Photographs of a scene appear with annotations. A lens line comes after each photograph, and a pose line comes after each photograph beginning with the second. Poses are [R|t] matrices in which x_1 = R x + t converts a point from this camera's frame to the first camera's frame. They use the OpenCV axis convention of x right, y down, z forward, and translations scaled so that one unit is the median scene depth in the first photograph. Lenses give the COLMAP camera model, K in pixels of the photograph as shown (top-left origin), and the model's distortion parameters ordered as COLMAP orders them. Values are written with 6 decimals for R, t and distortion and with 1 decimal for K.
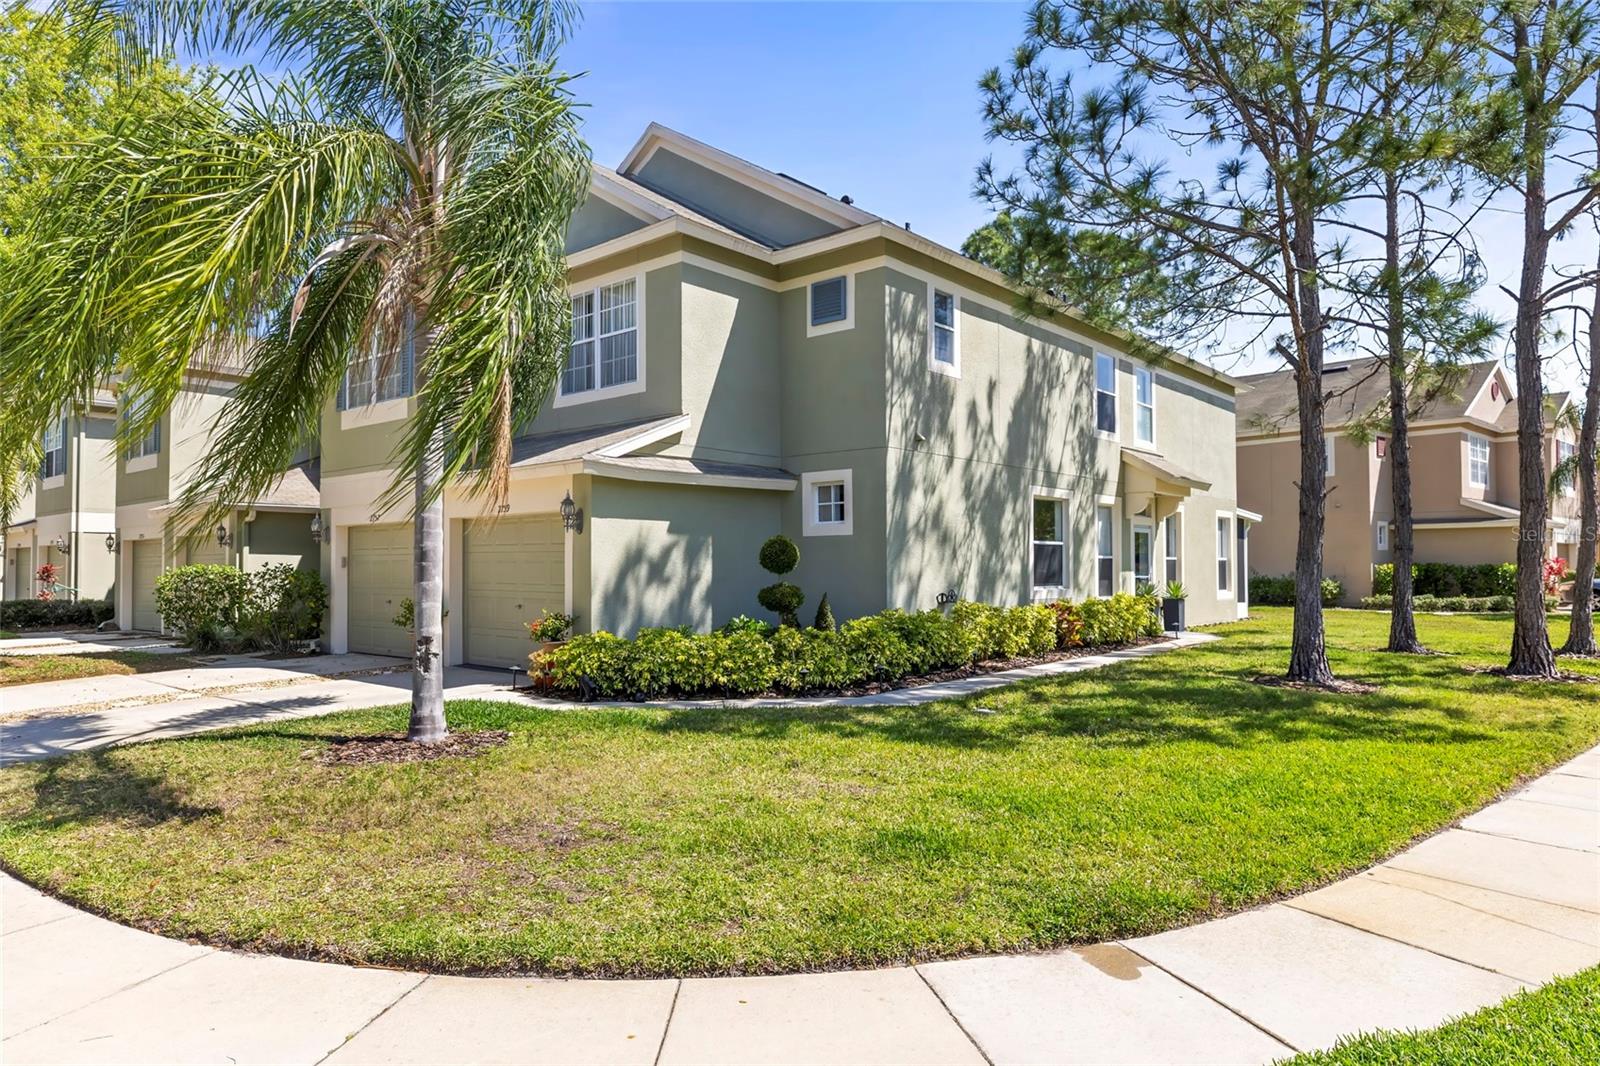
lens RADIAL K [[1032.9, 0, 800.0], [0, 1032.9, 533.0], [0, 0, 1]] dist [0.002038, 0.000738]
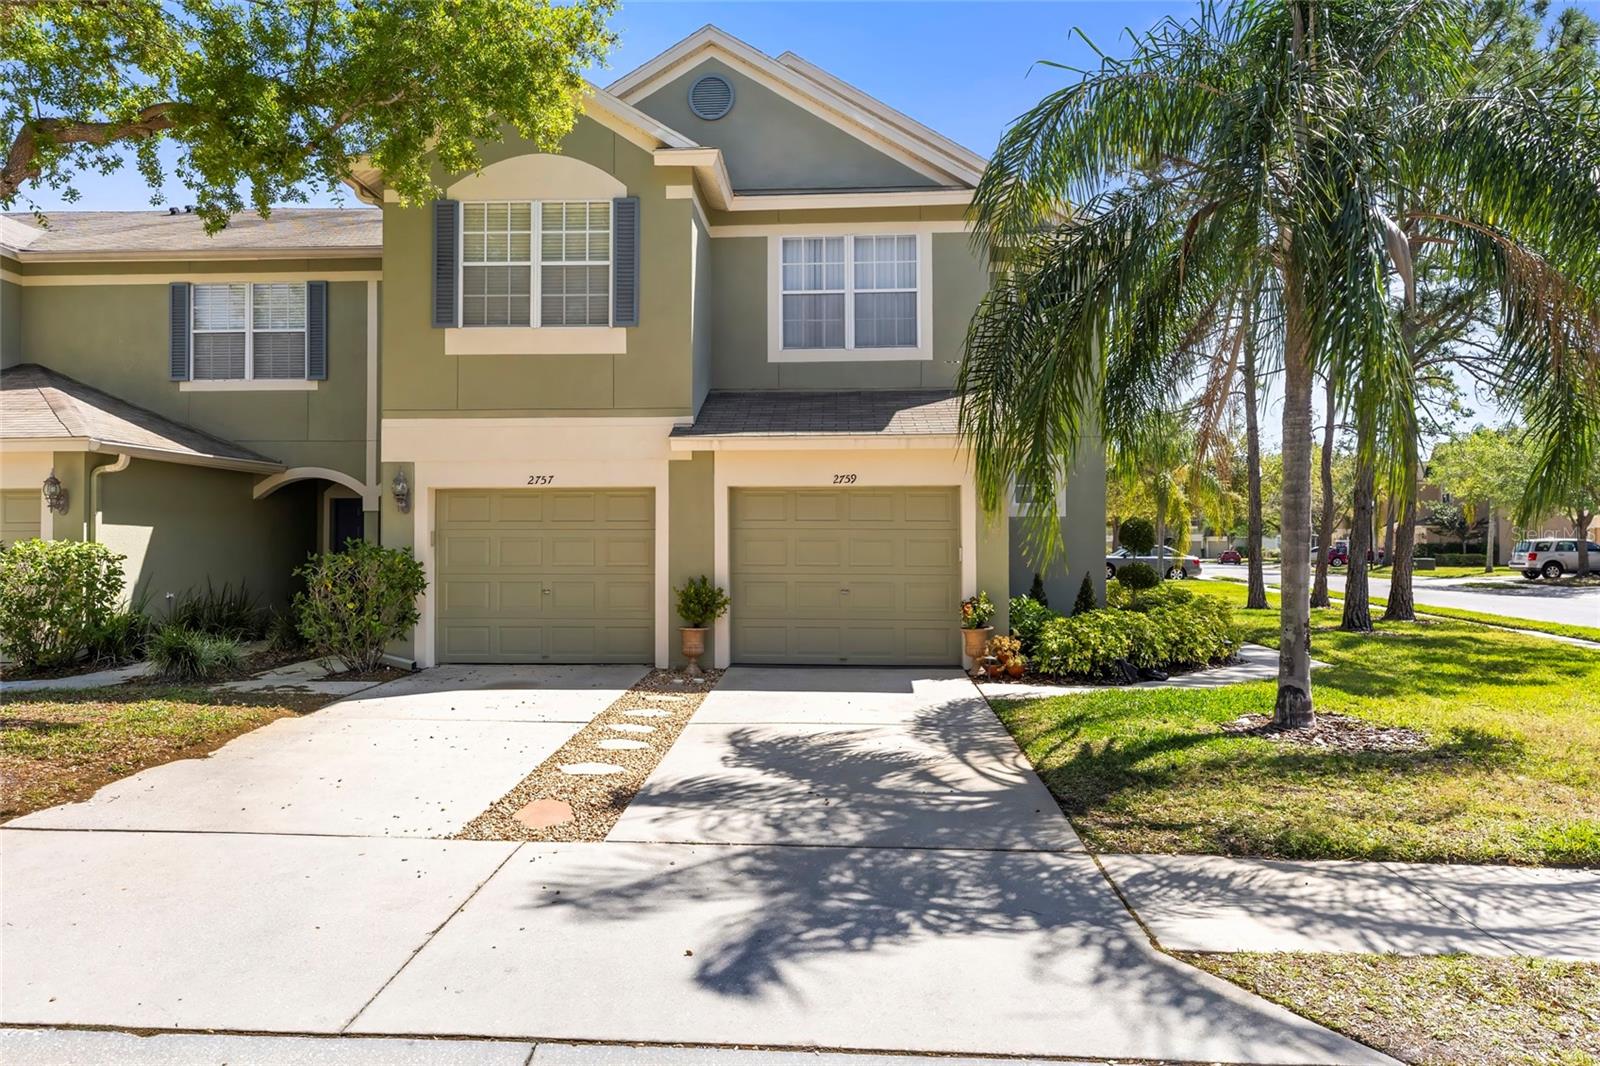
lens RADIAL K [[1032.9, 0, 800.0], [0, 1032.9, 533.0], [0, 0, 1]] dist [0.002038, 0.000738]
pose [[0.783132, 0.016589, 0.621634, -0.784047], [-0.022030, 0.999757, 0.001074, 0.020582], [-0.621465, -0.014535, 0.783307, 0.321734]]
